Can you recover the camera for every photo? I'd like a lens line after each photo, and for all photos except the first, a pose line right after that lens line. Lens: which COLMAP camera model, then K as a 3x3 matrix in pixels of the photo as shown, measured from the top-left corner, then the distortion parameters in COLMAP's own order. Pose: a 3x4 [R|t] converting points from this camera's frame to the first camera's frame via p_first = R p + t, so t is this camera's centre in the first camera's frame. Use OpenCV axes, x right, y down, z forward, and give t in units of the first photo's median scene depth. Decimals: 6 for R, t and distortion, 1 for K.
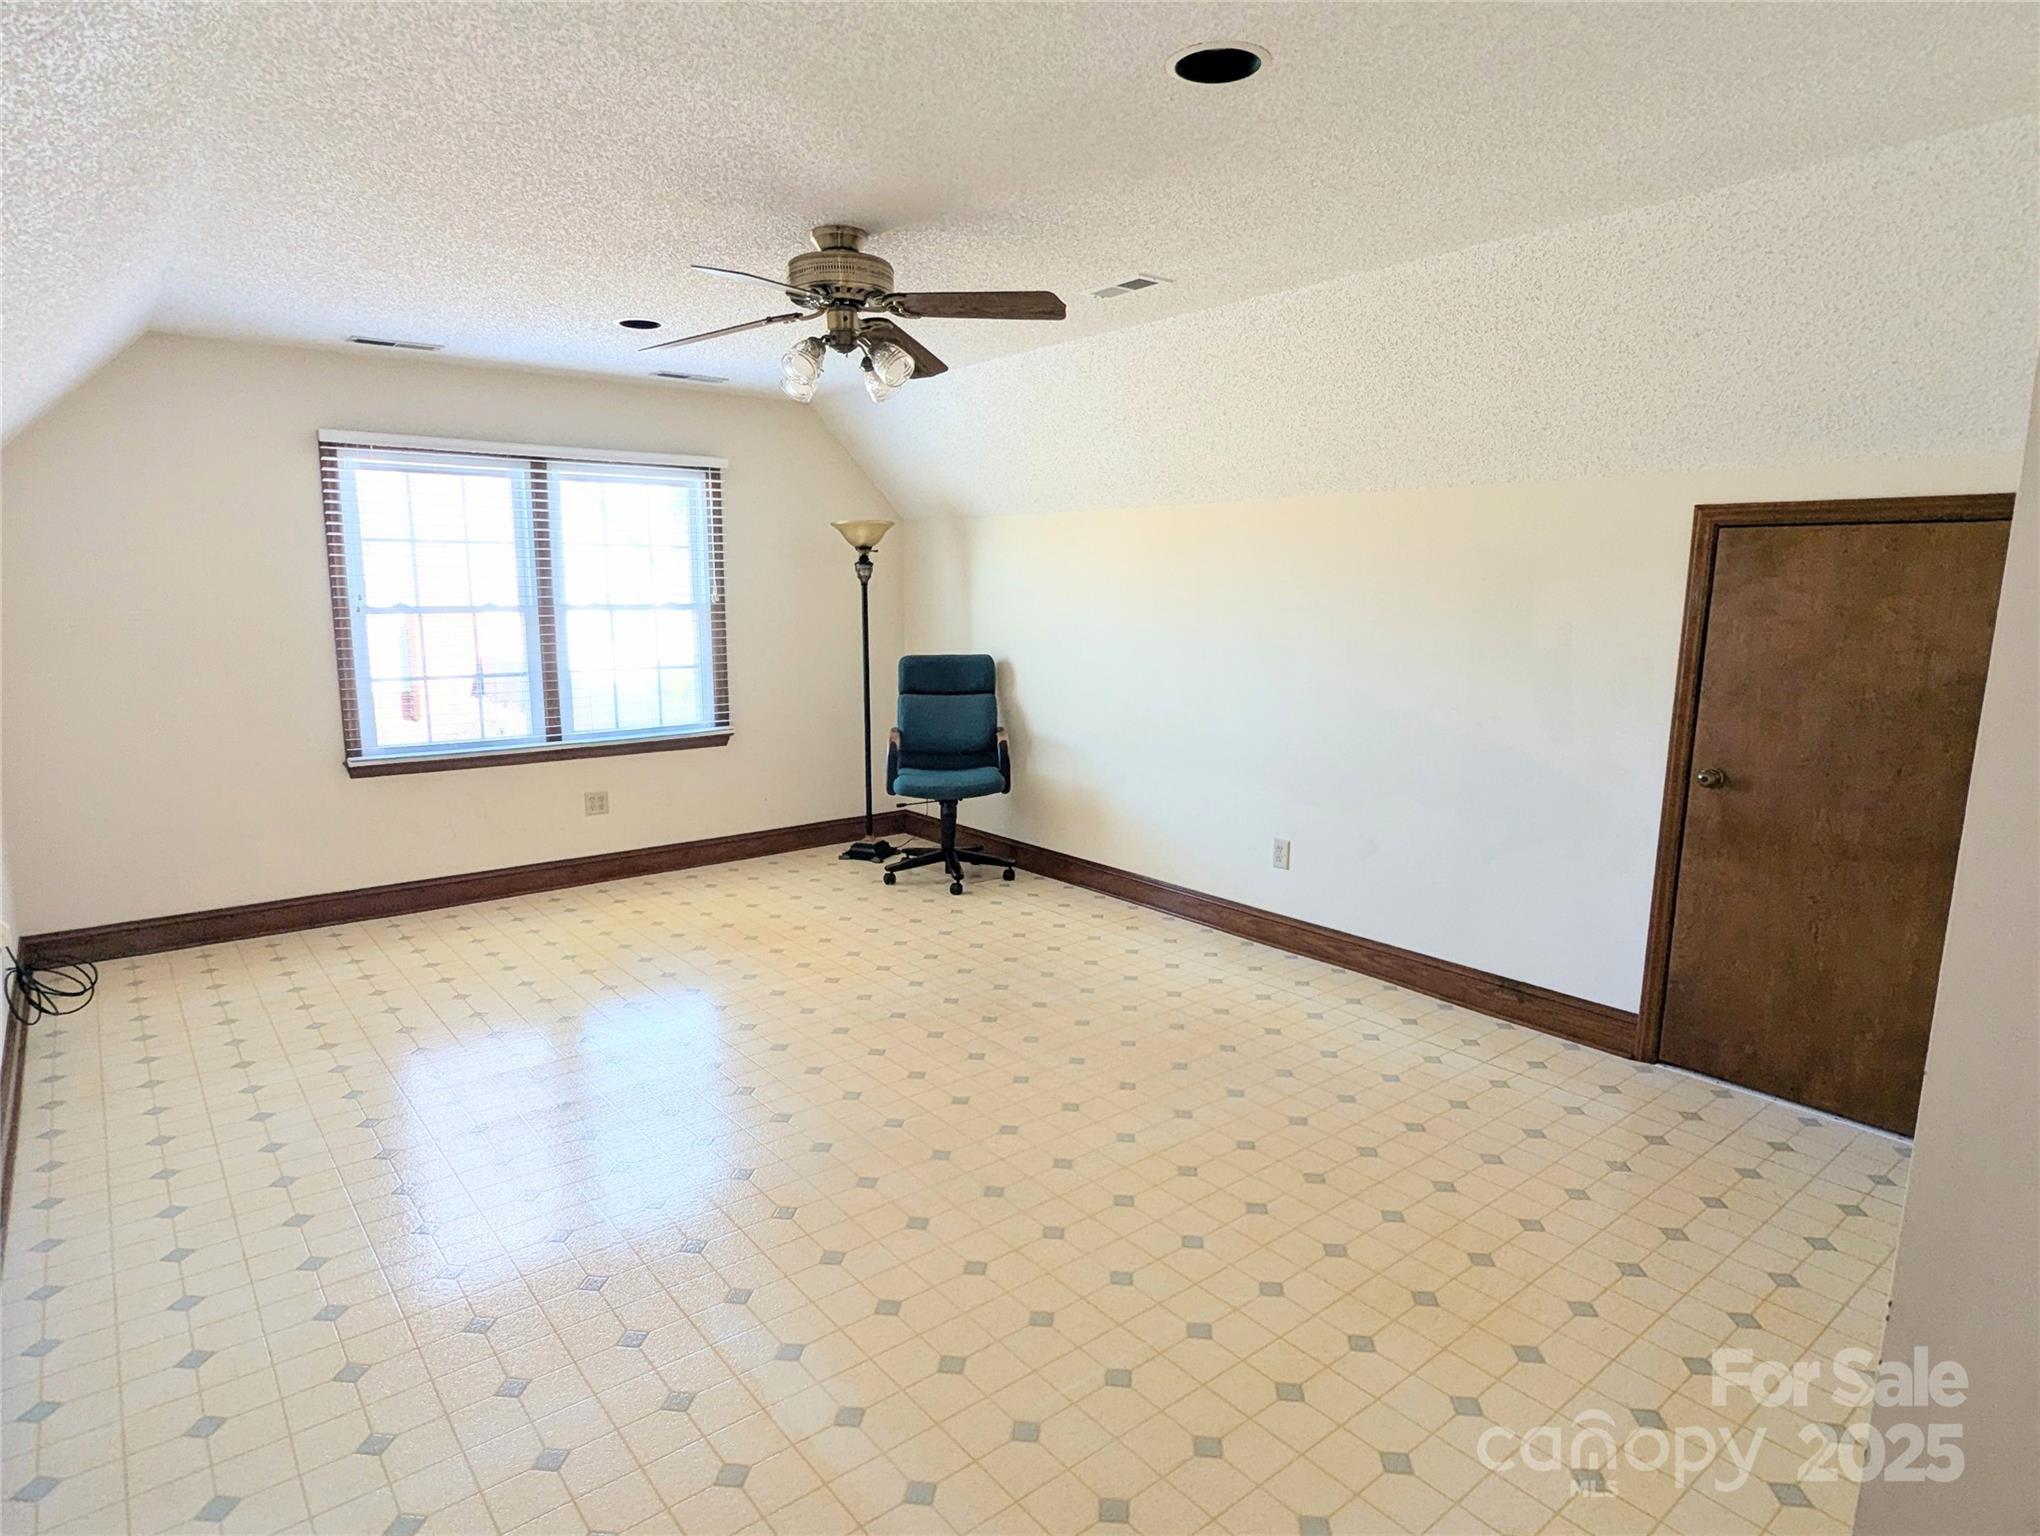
lens RADIAL K [[1151.1, 0, 1014.9], [0, 1151.1, 769.7], [0, 0, 1]] dist [-0.000517, -0.000683]
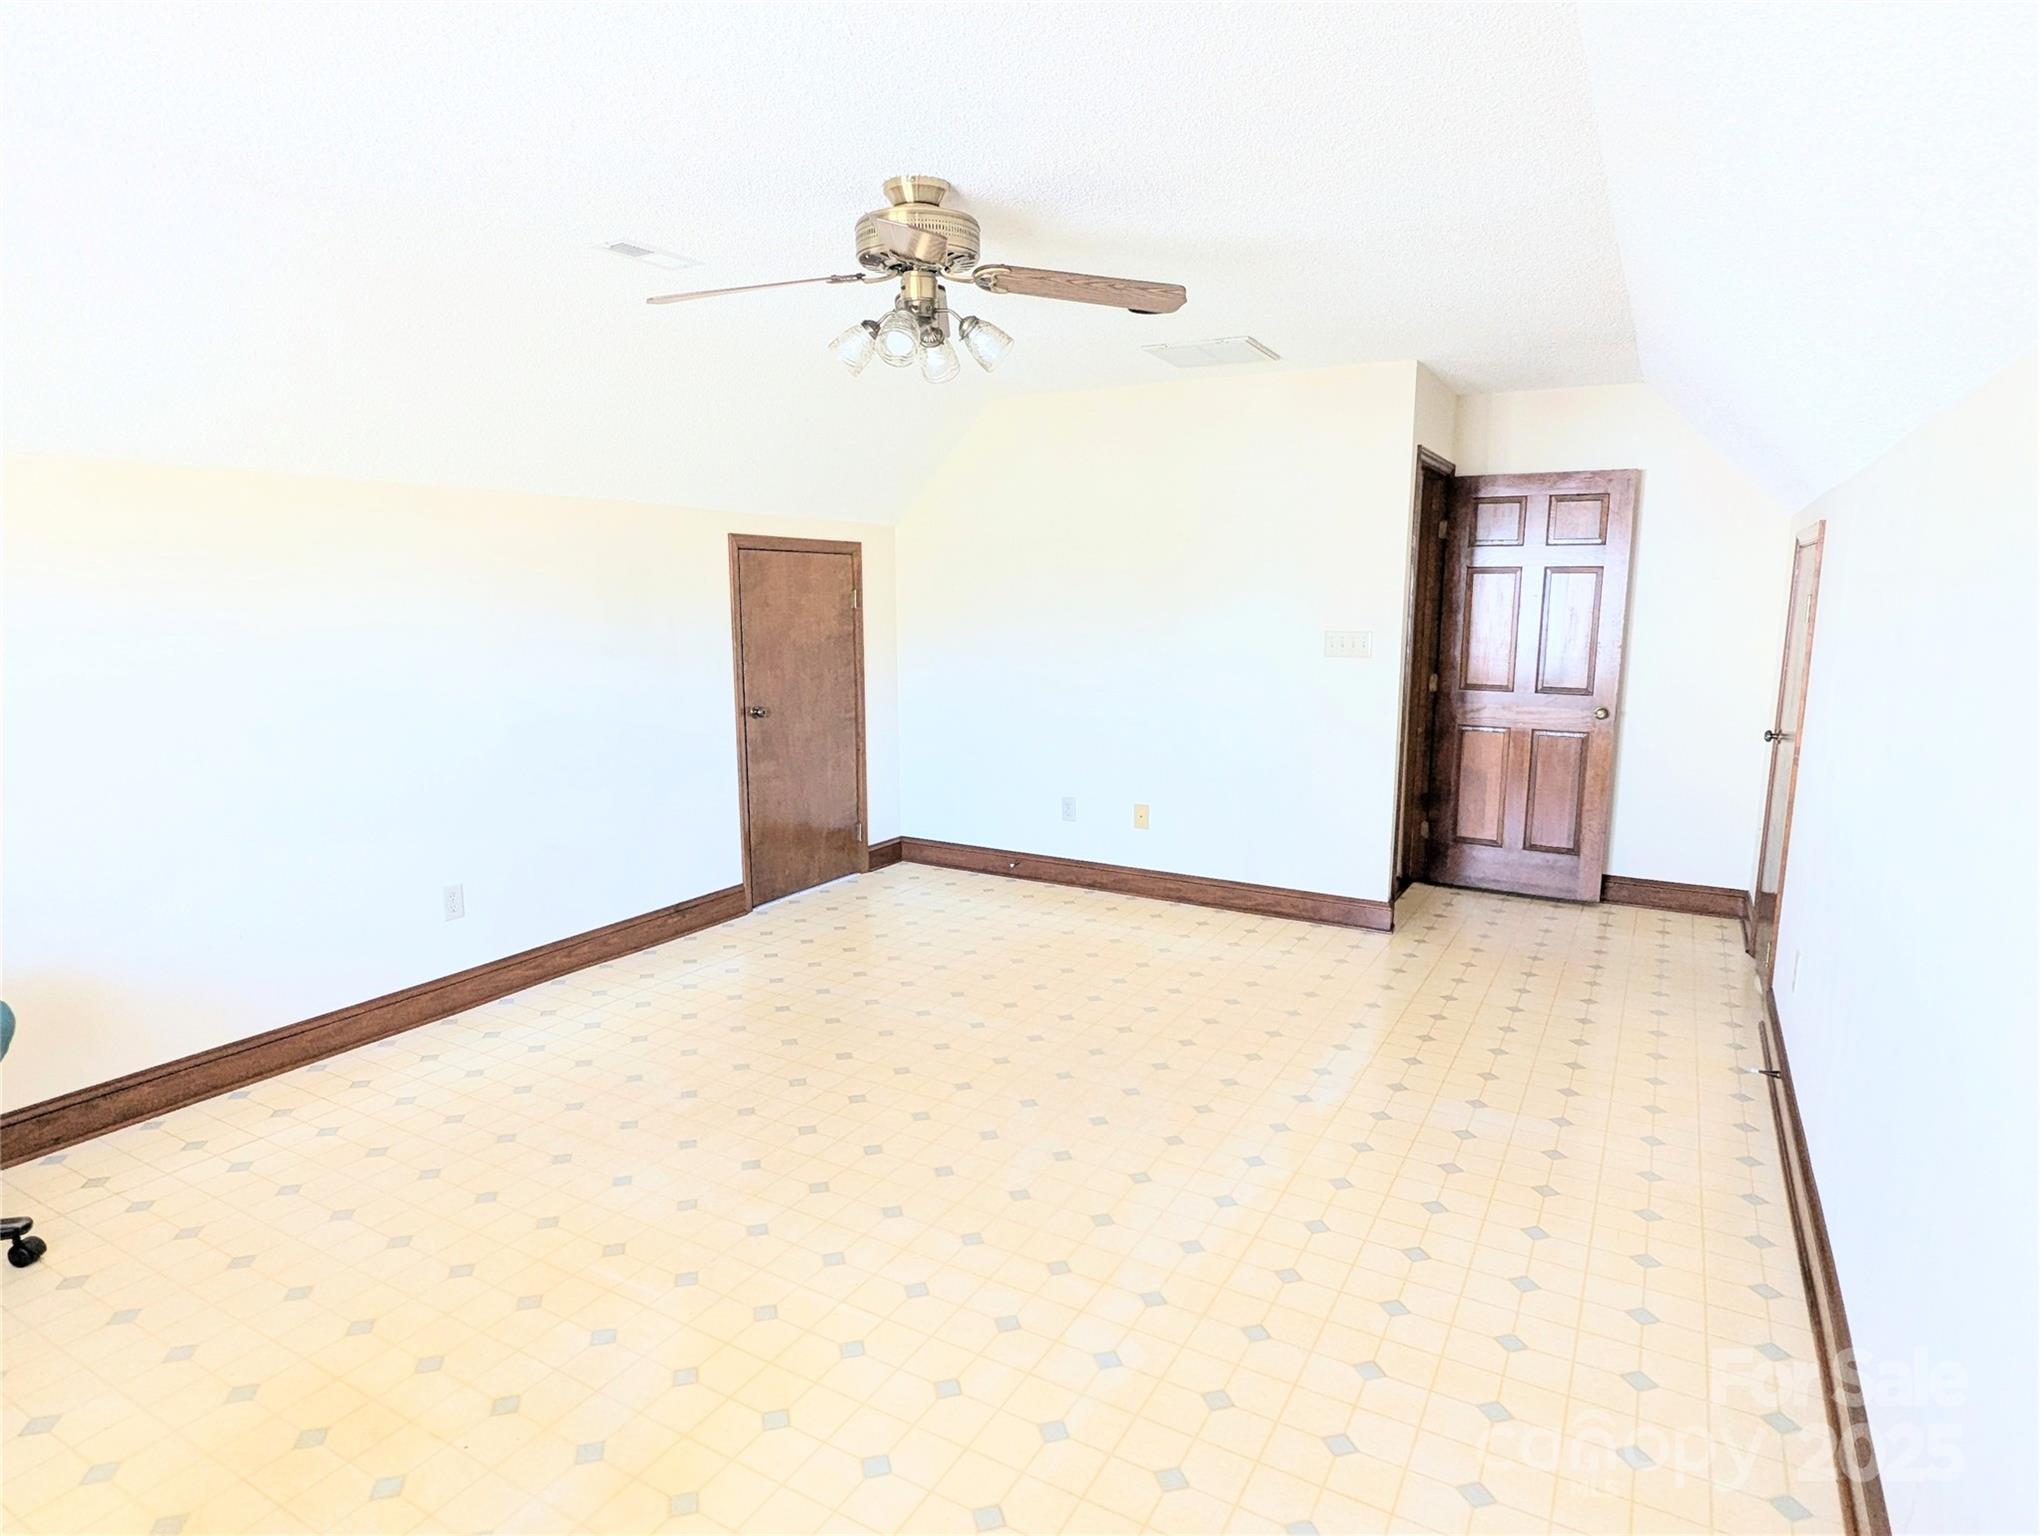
lens RADIAL K [[1151.1, 0, 1017.0], [0, 1151.1, 770.4], [0, 0, 1]] dist [-0.000517, -0.000683]
pose [[-0.363951, -0.155472, 0.918351, -0.861342], [0.143937, 0.964738, 0.220368, -0.186691], [-0.920229, 0.212388, -0.328740, 1.088680]]
